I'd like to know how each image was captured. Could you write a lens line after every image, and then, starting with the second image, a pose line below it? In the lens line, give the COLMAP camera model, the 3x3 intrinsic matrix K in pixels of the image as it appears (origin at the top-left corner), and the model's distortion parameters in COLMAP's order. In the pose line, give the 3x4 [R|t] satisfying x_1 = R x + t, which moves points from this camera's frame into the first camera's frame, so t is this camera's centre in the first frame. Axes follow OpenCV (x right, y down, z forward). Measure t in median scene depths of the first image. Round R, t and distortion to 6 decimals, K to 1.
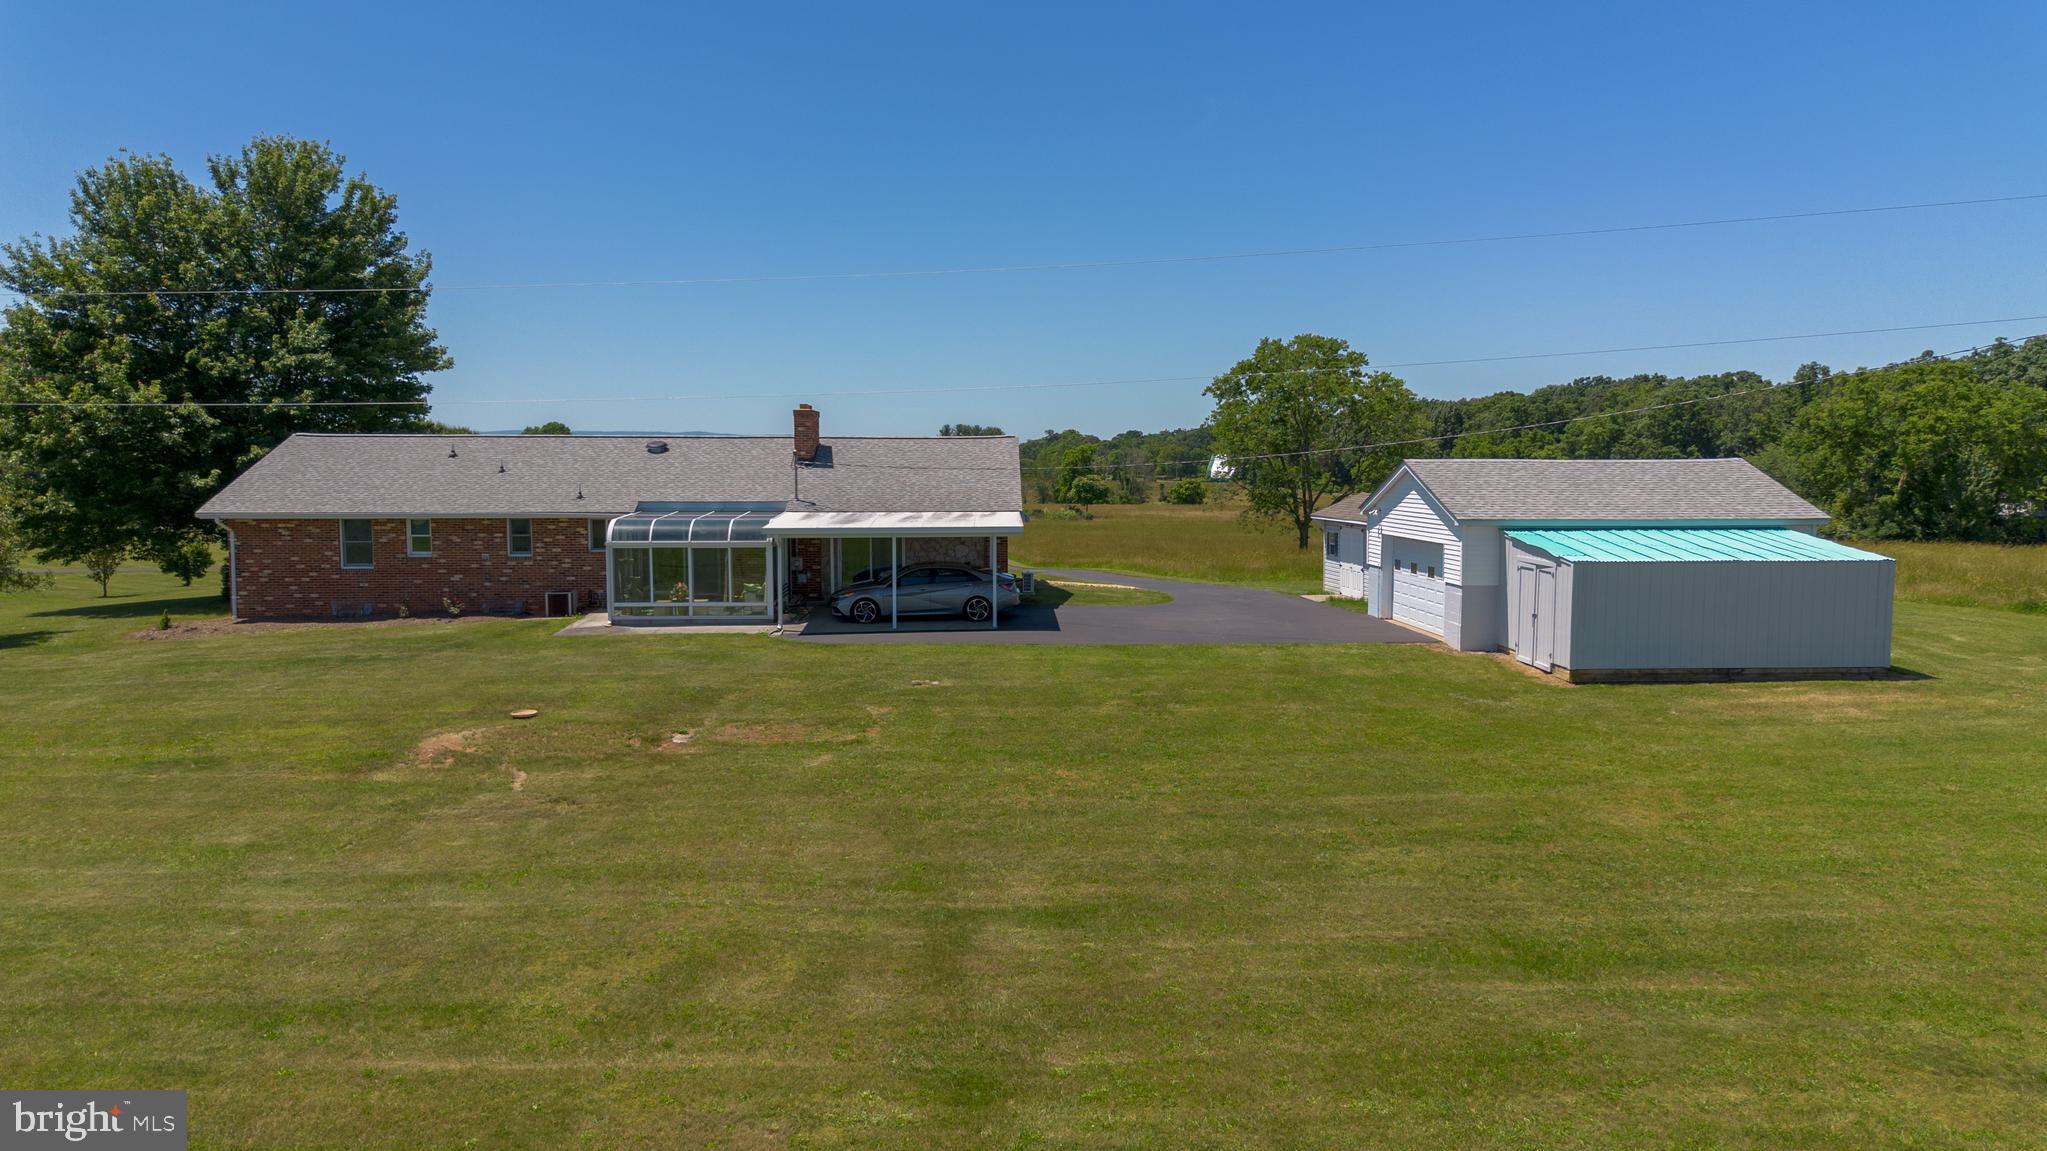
lens RADIAL K [[1450.0, 0, 1011.7], [0, 1450.0, 570.5], [0, 0, 1]] dist [0.075017, -0.085398]
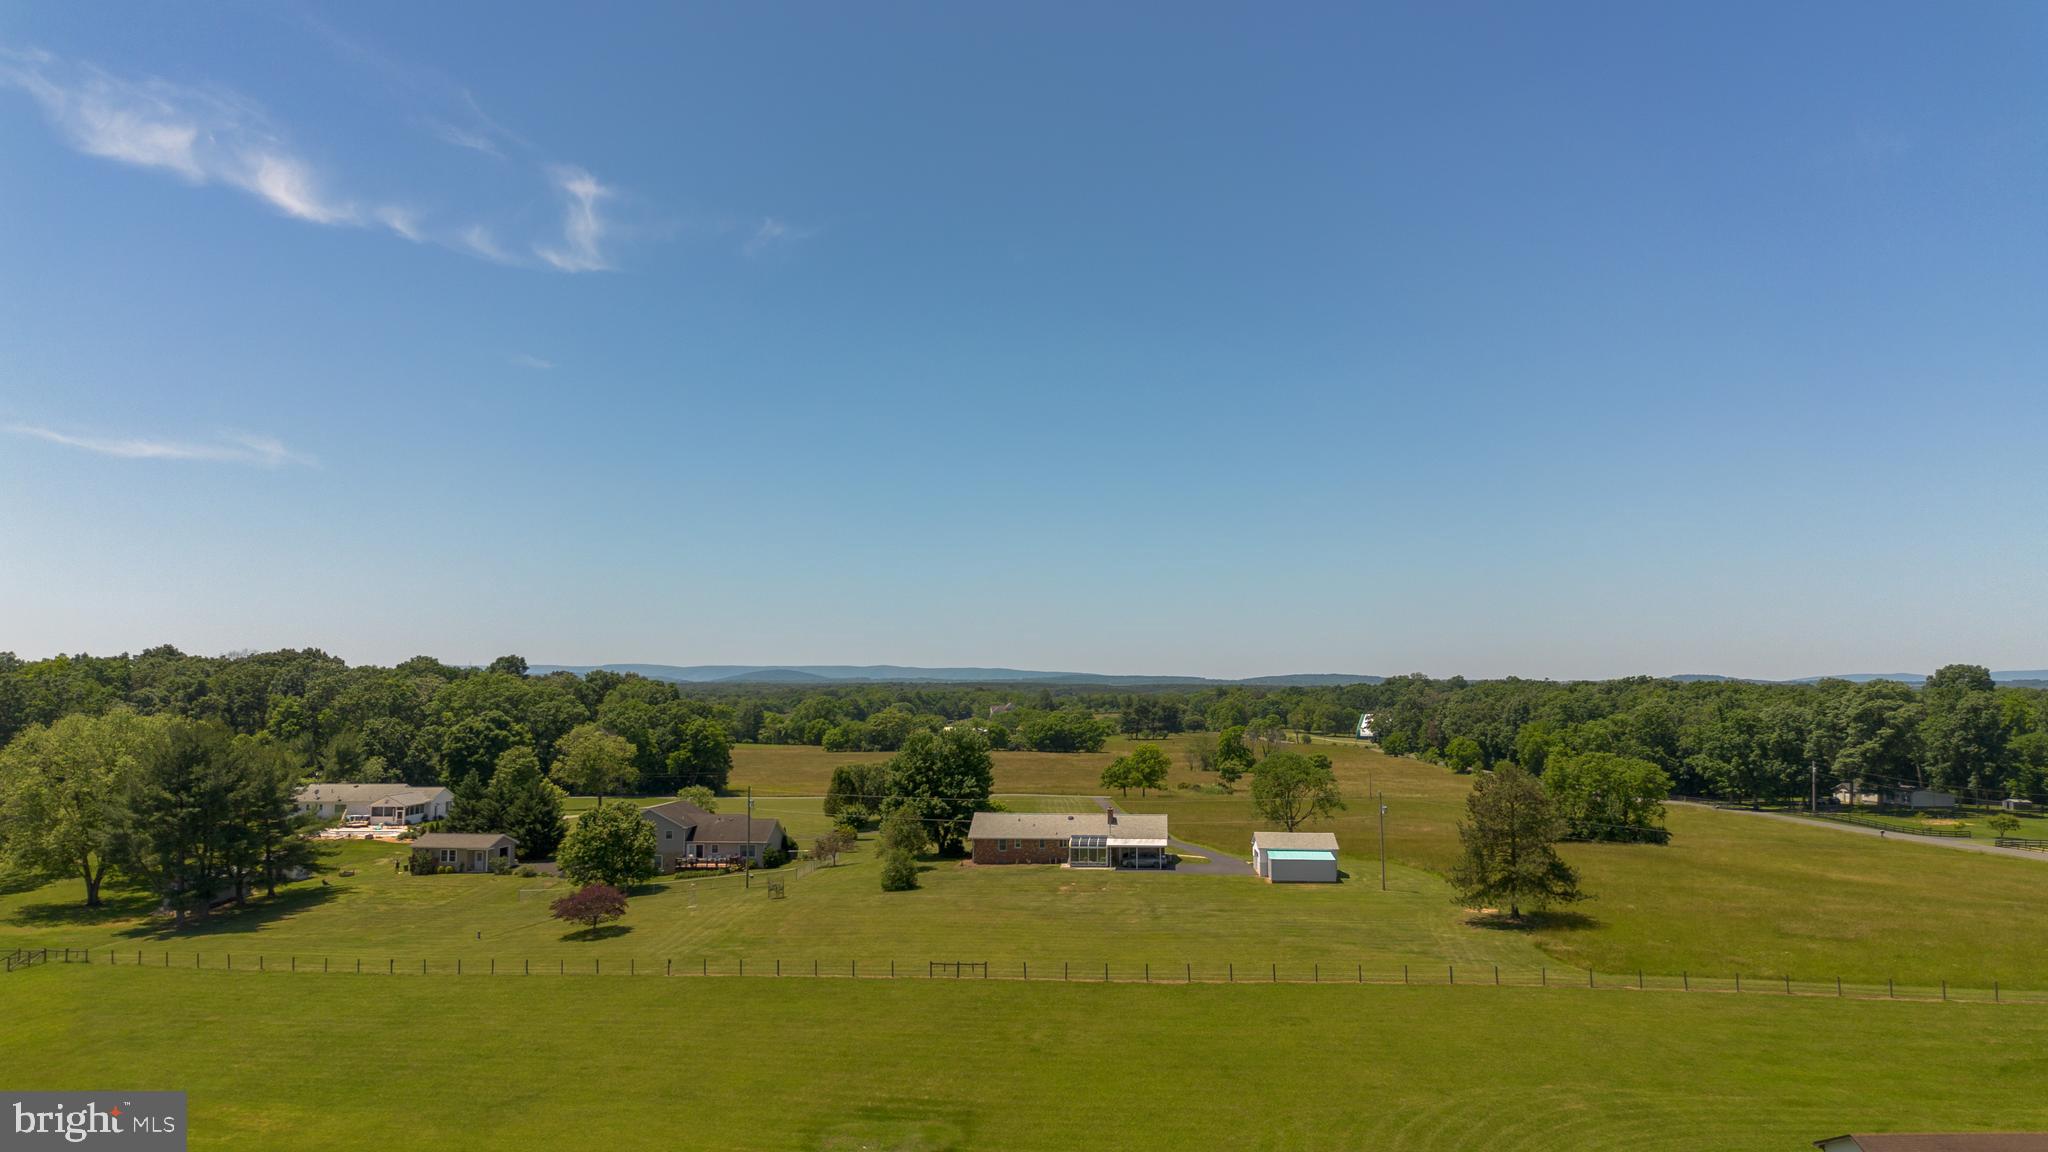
lens RADIAL K [[1450.7, 0, 1029.3], [0, 1450.7, 578.4], [0, 0, 1]] dist [0.075017, -0.085398]
pose [[0.994014, -0.004426, -0.109159, 0.072194], [-0.012327, 0.988254, -0.152321, -0.141792], [0.108551, 0.152755, 0.982284, -3.209482]]
